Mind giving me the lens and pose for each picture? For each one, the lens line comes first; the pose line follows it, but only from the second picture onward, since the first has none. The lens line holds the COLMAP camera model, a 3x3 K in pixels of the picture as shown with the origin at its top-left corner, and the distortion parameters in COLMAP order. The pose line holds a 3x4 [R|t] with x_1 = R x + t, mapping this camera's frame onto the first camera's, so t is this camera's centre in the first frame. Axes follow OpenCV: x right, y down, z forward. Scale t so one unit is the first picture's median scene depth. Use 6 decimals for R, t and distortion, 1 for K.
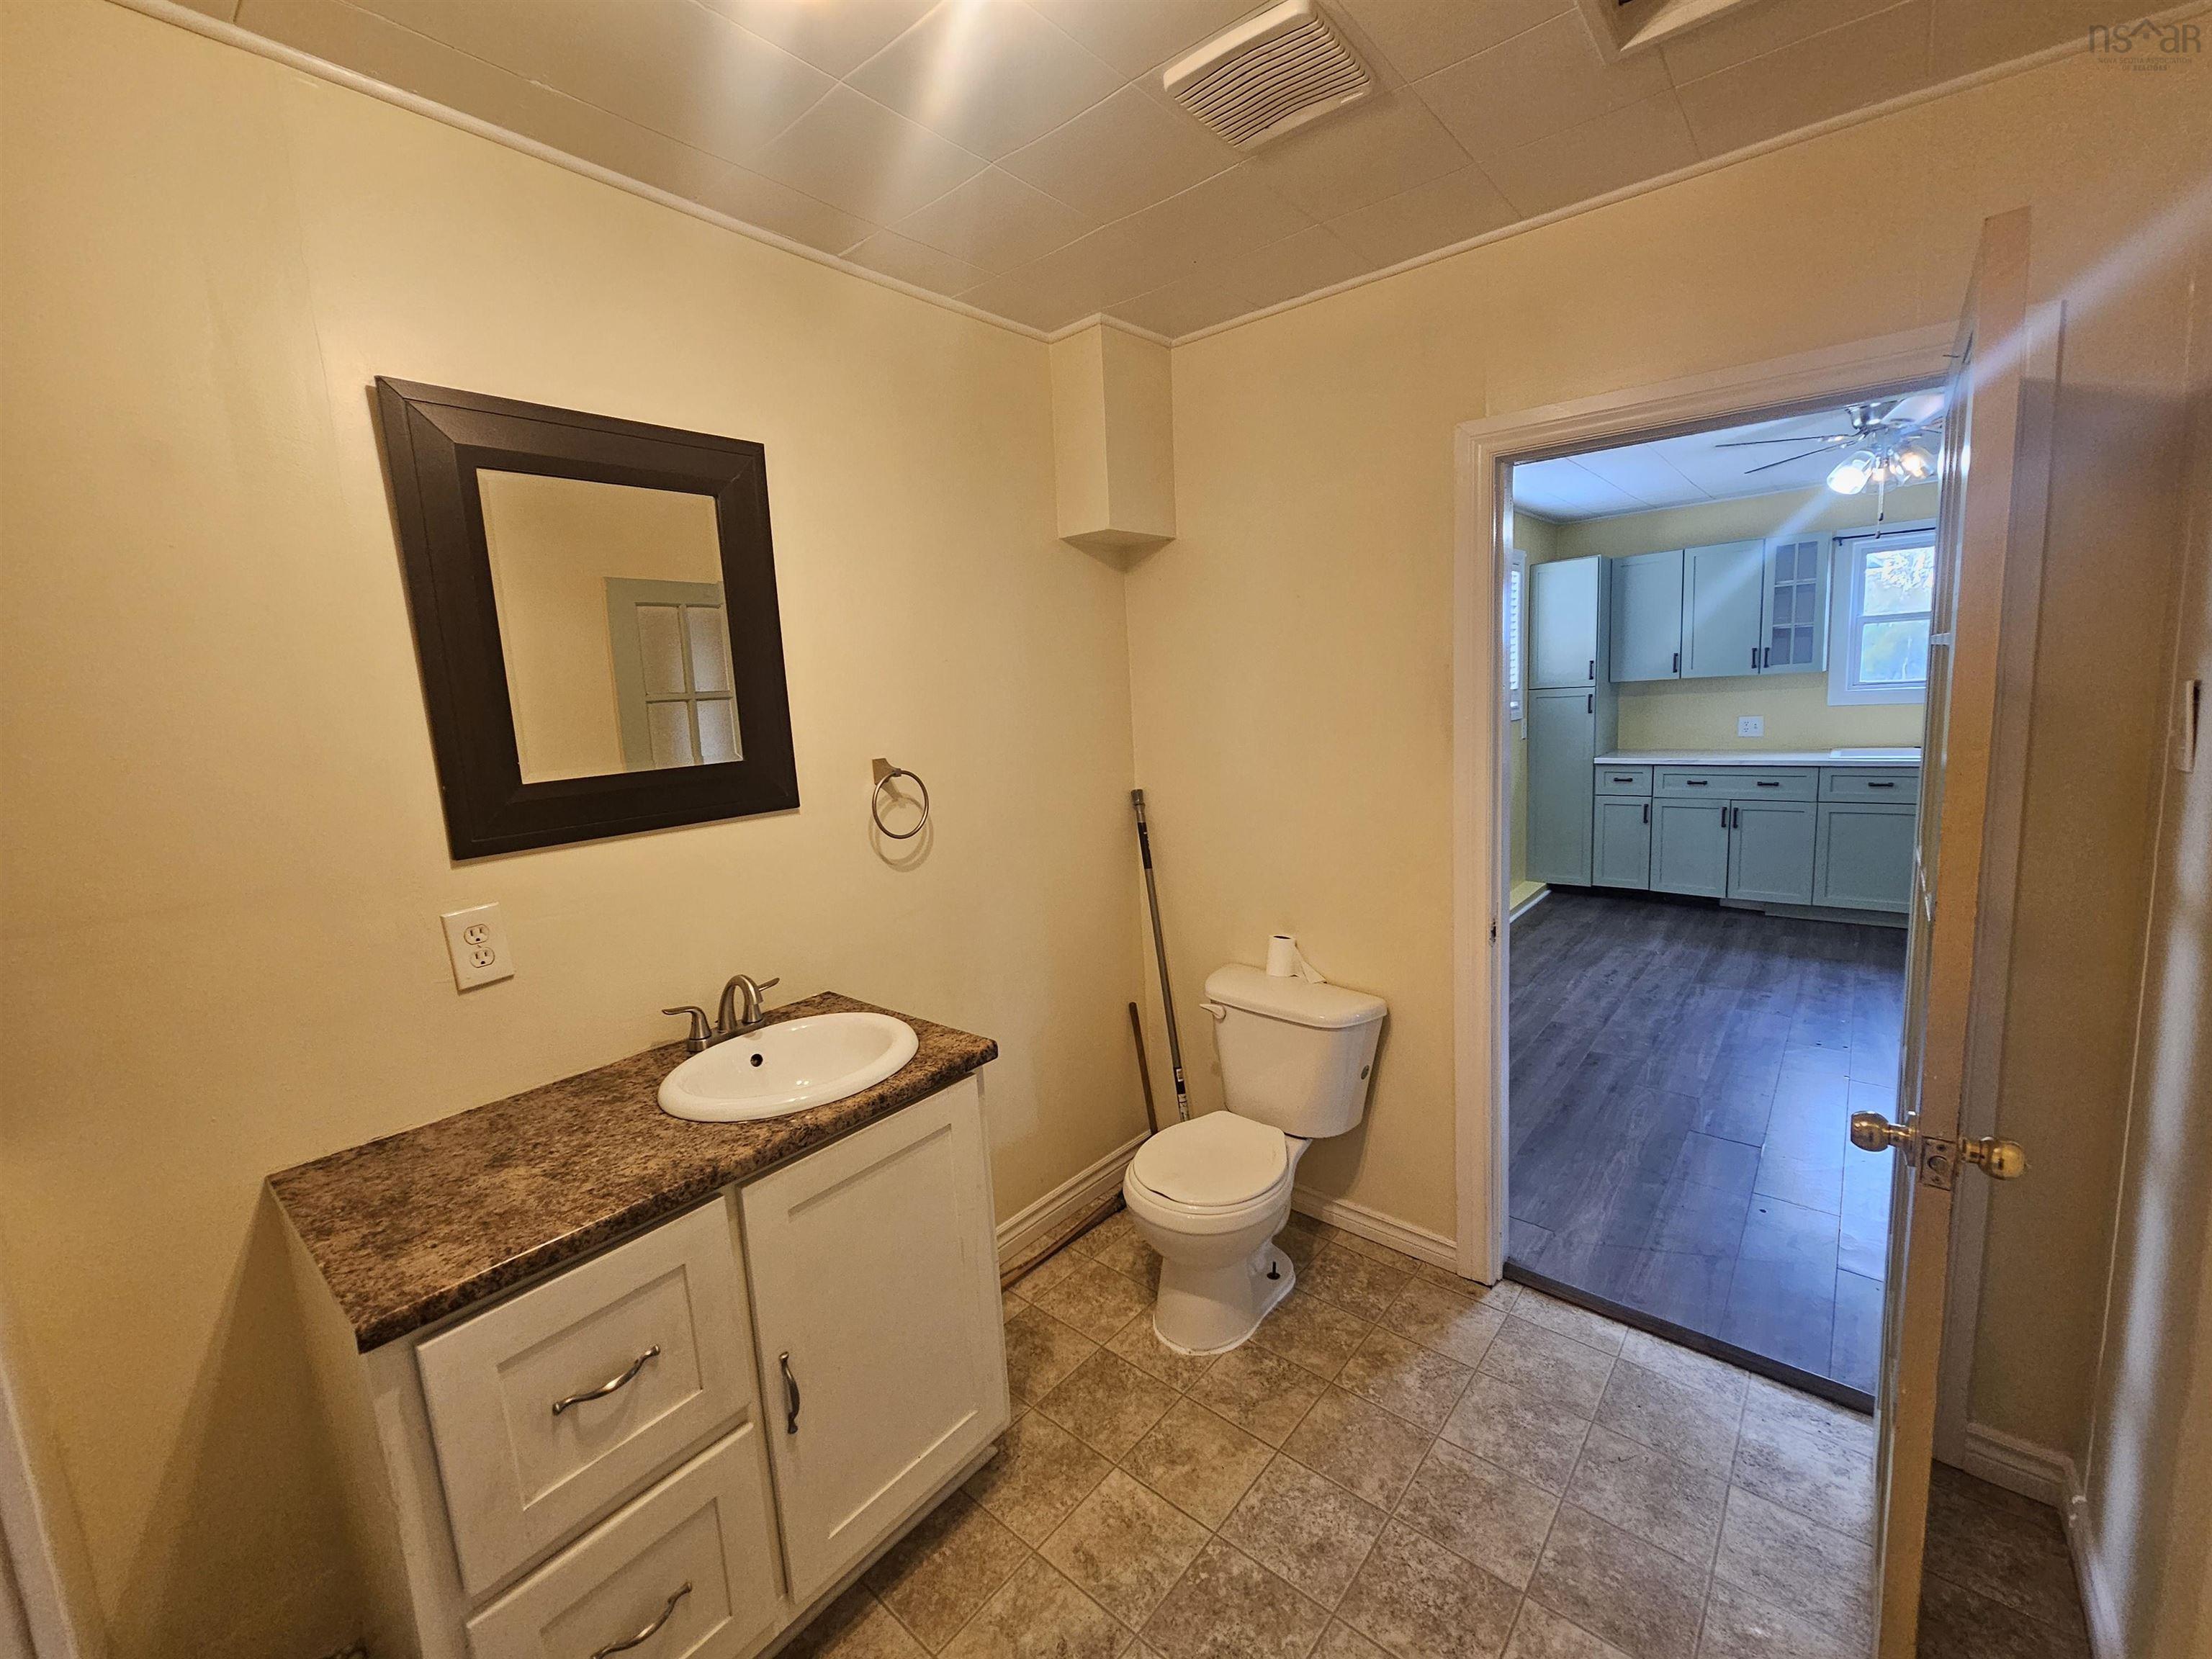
lens RADIAL K [[908.1, 0, 1099.6], [0, 908.1, 823.3], [0, 0, 1]] dist [-0.019079, 0.004332]
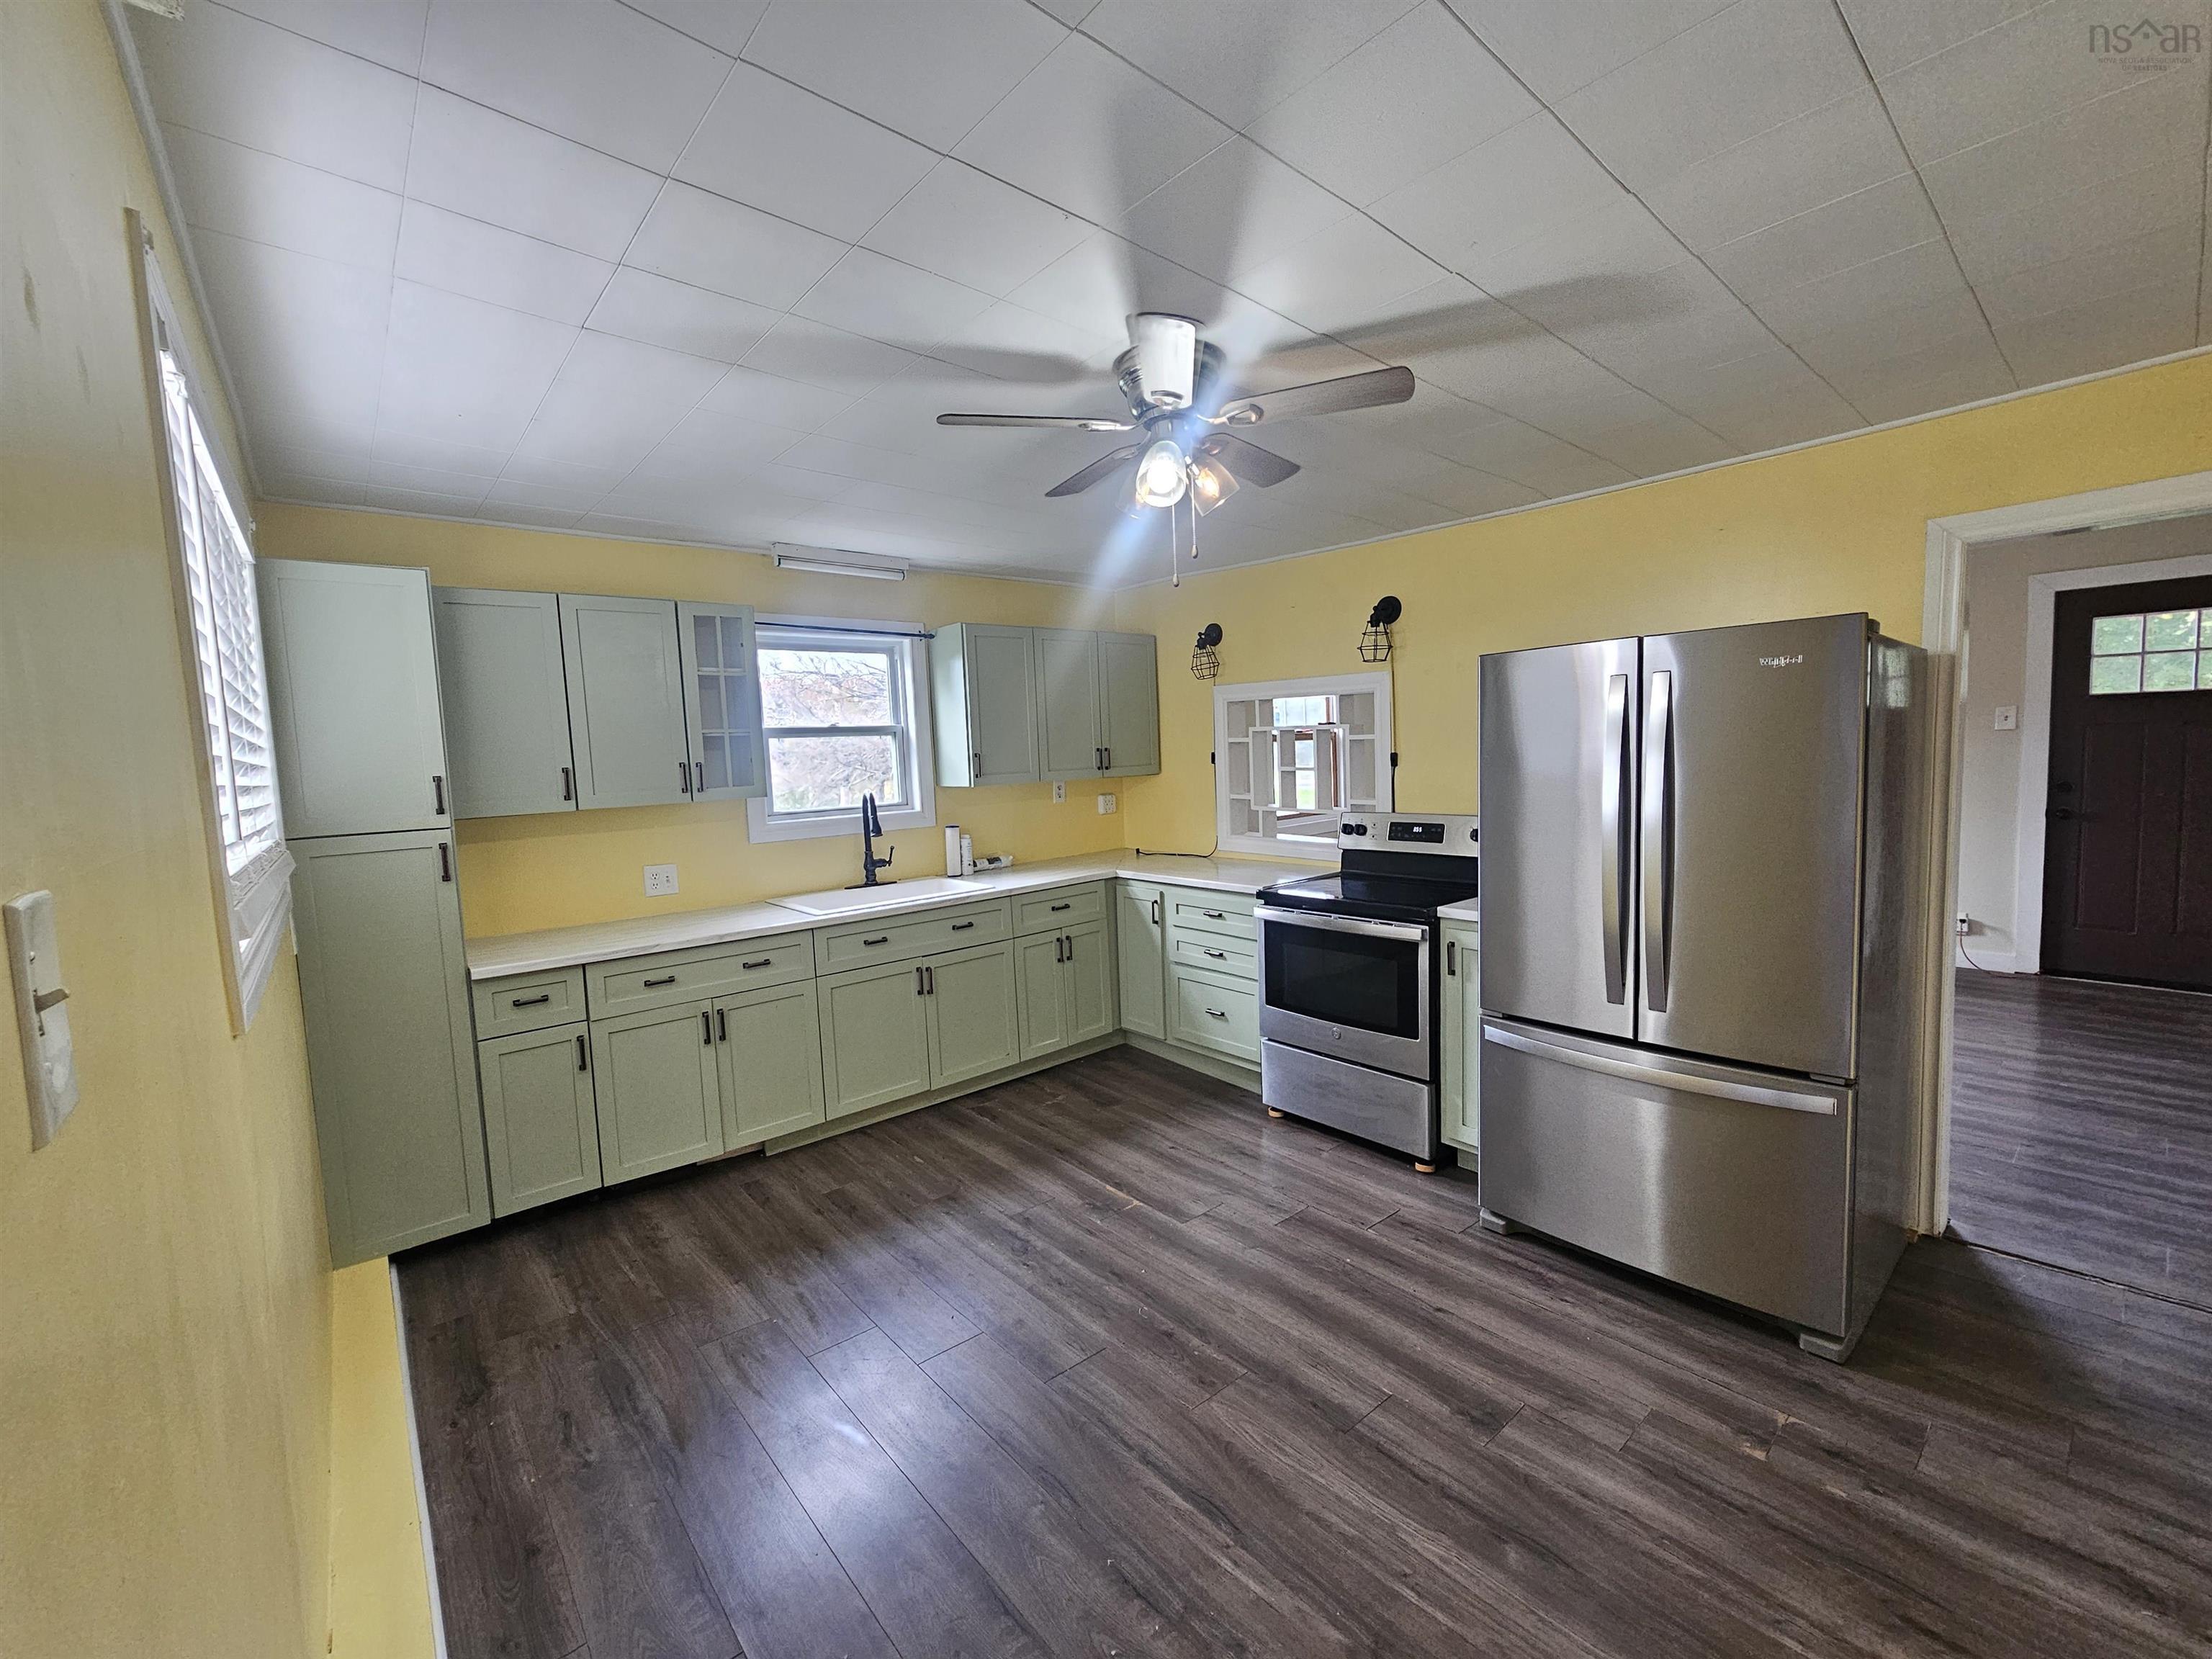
lens RADIAL K [[908.1, 0, 1110.0], [0, 908.1, 822.8], [0, 0, 1]] dist [-0.019079, 0.004332]
pose [[0.162864, -0.020839, 0.986428, 0.120779], [0.173423, 0.984816, -0.007828, -0.089665], [-0.971288, 0.172345, 0.164005, 0.578690]]
